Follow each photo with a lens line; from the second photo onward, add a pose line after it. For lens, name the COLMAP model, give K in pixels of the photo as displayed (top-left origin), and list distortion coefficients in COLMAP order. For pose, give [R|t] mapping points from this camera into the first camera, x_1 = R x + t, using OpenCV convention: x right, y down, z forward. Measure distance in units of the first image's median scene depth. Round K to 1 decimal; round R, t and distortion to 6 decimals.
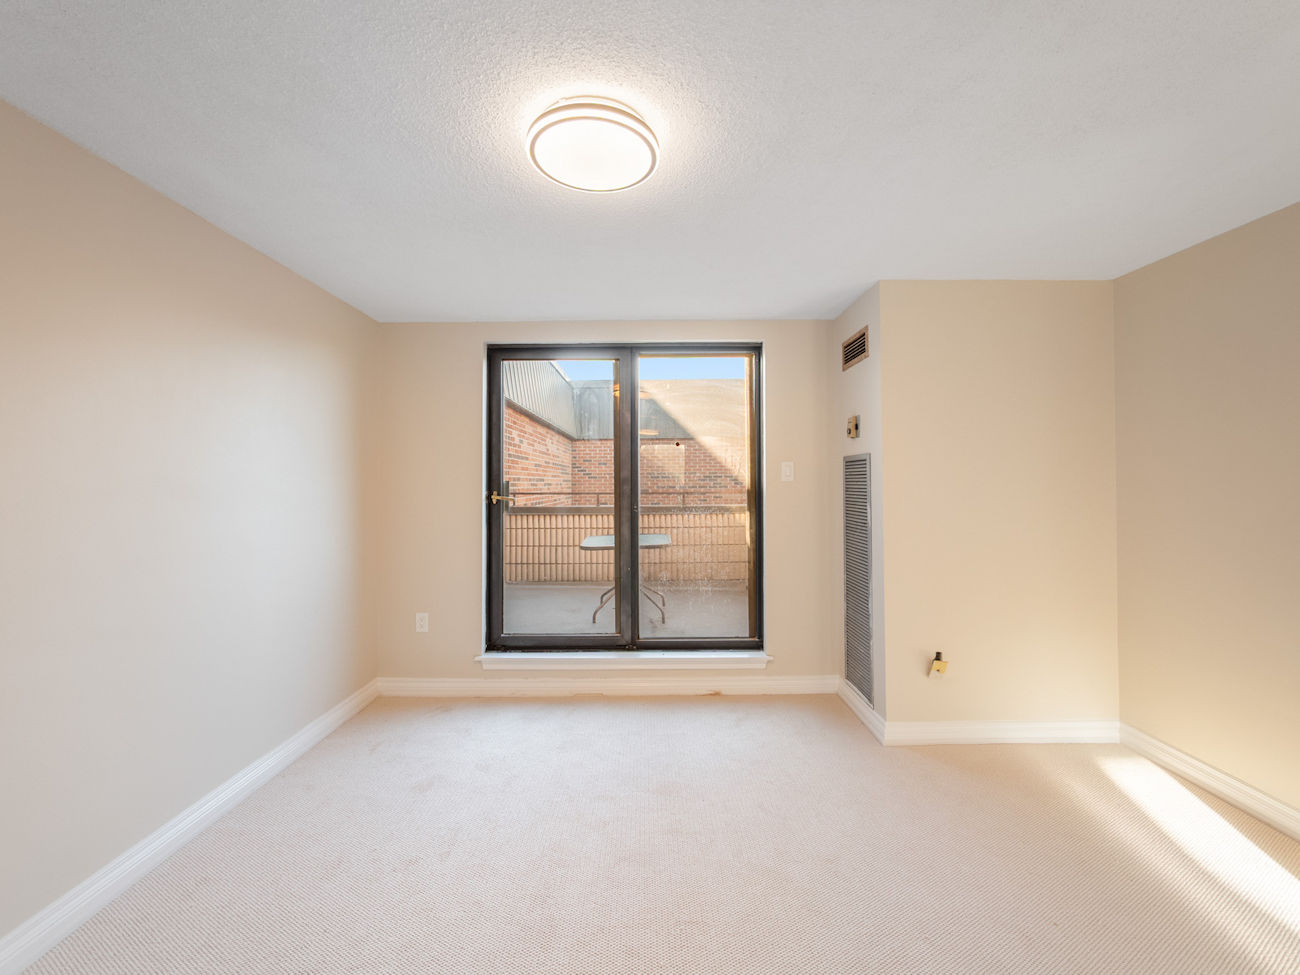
lens RADIAL K [[525.6, 0, 647.7], [0, 525.6, 483.3], [0, 0, 1]] dist [-0.000939, 0.000102]
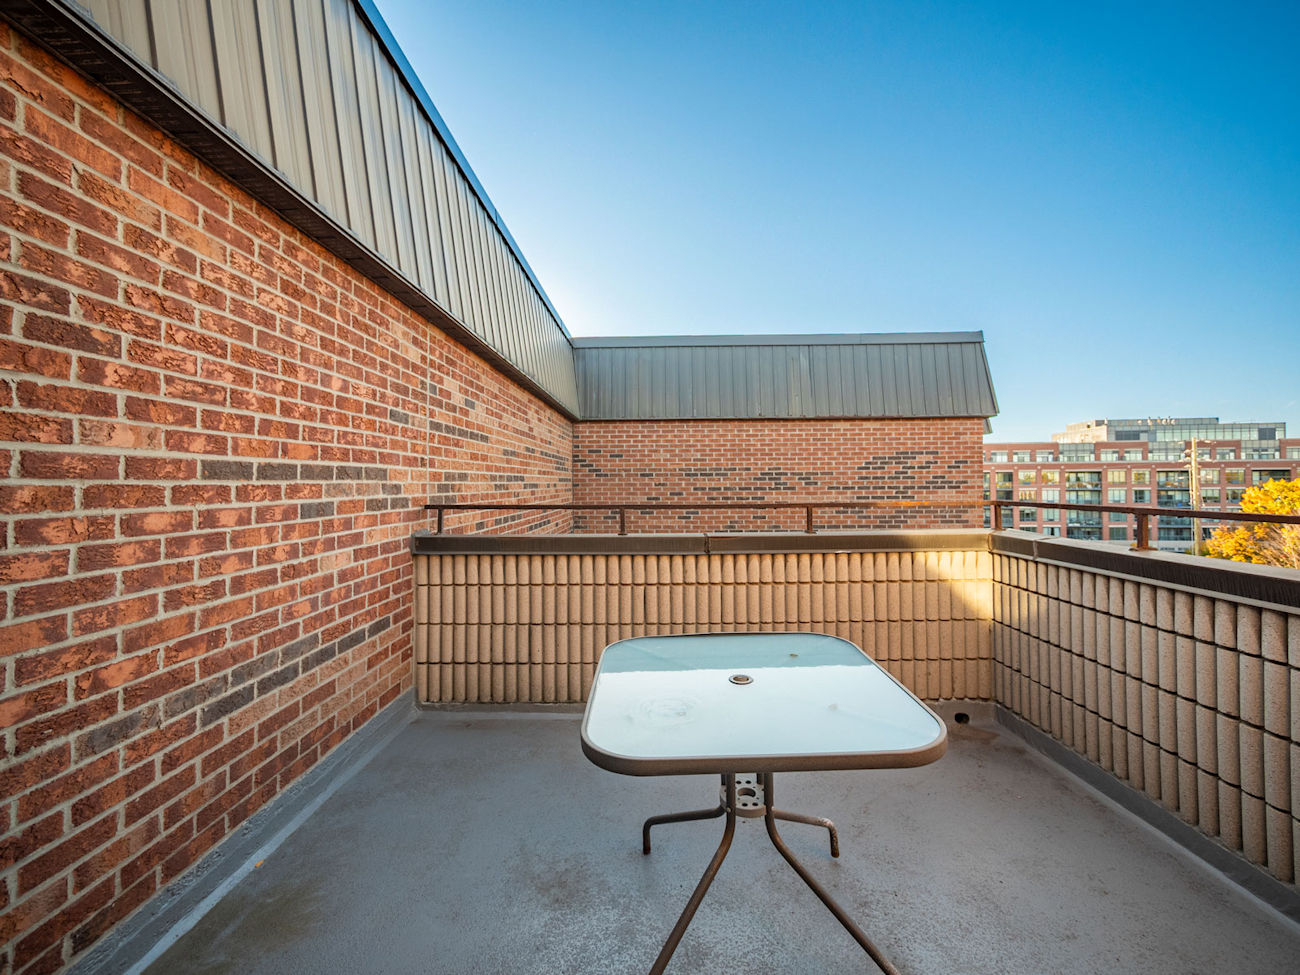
lens RADIAL K [[546.9, 0, 647.9], [0, 546.9, 478.5], [0, 0, 1]] dist [-0.005352, 0.000639]
pose [[0.999907, -0.001842, -0.013490, -0.056193], [0.001727, 0.999962, -0.008581, -0.001130], [0.013505, 0.008557, 0.999872, 0.448094]]
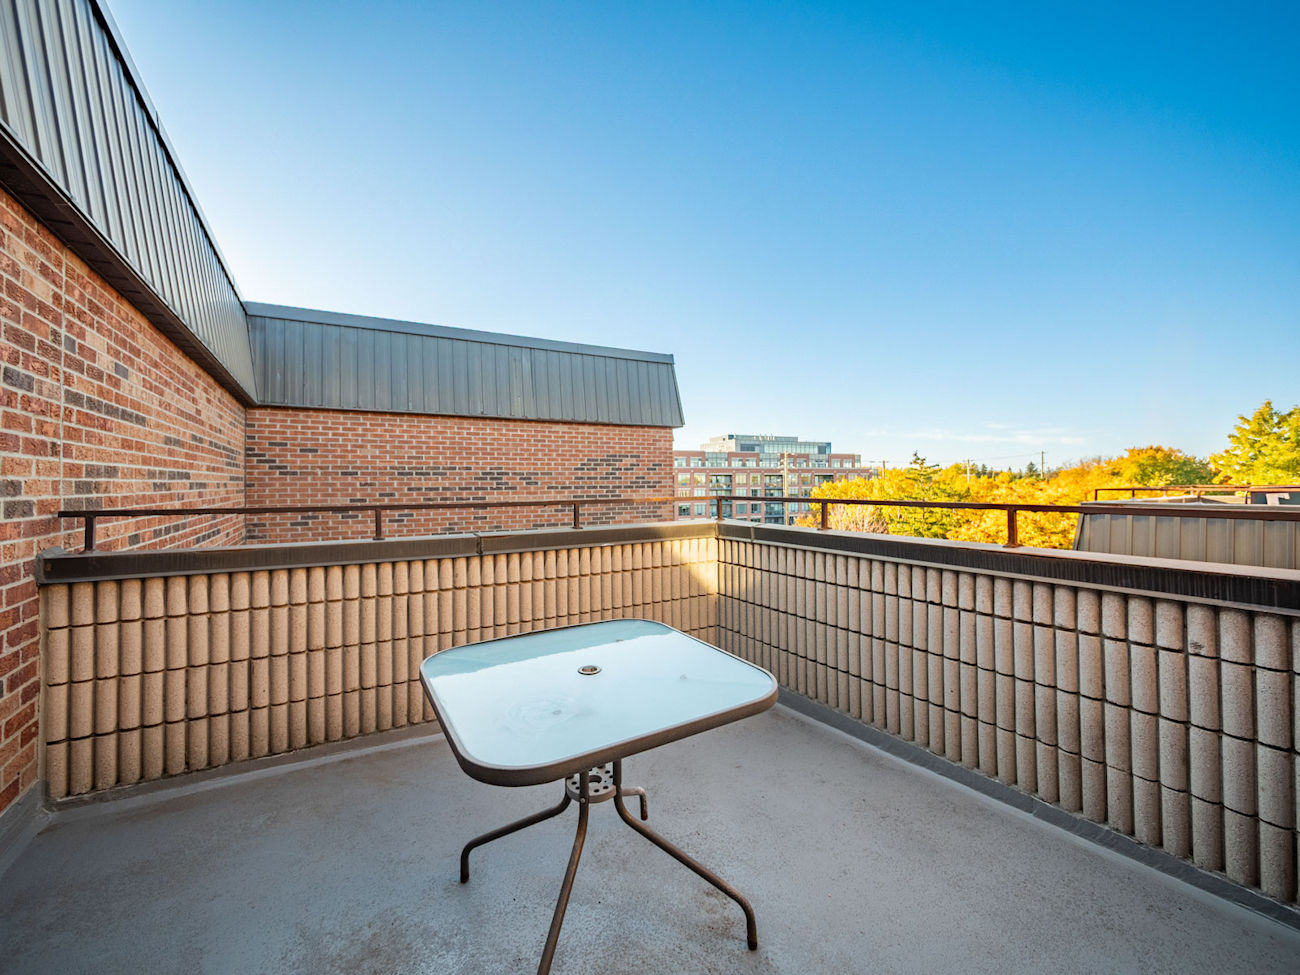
lens RADIAL K [[546.9, 0, 647.9], [0, 546.9, 478.5], [0, 0, 1]] dist [-0.005352, 0.000639]
pose [[0.863709, 0.003306, 0.503980, -0.108177], [0.001633, 0.999955, -0.009358, 0.001122], [-0.503988, 0.008906, 0.863665, 0.460555]]
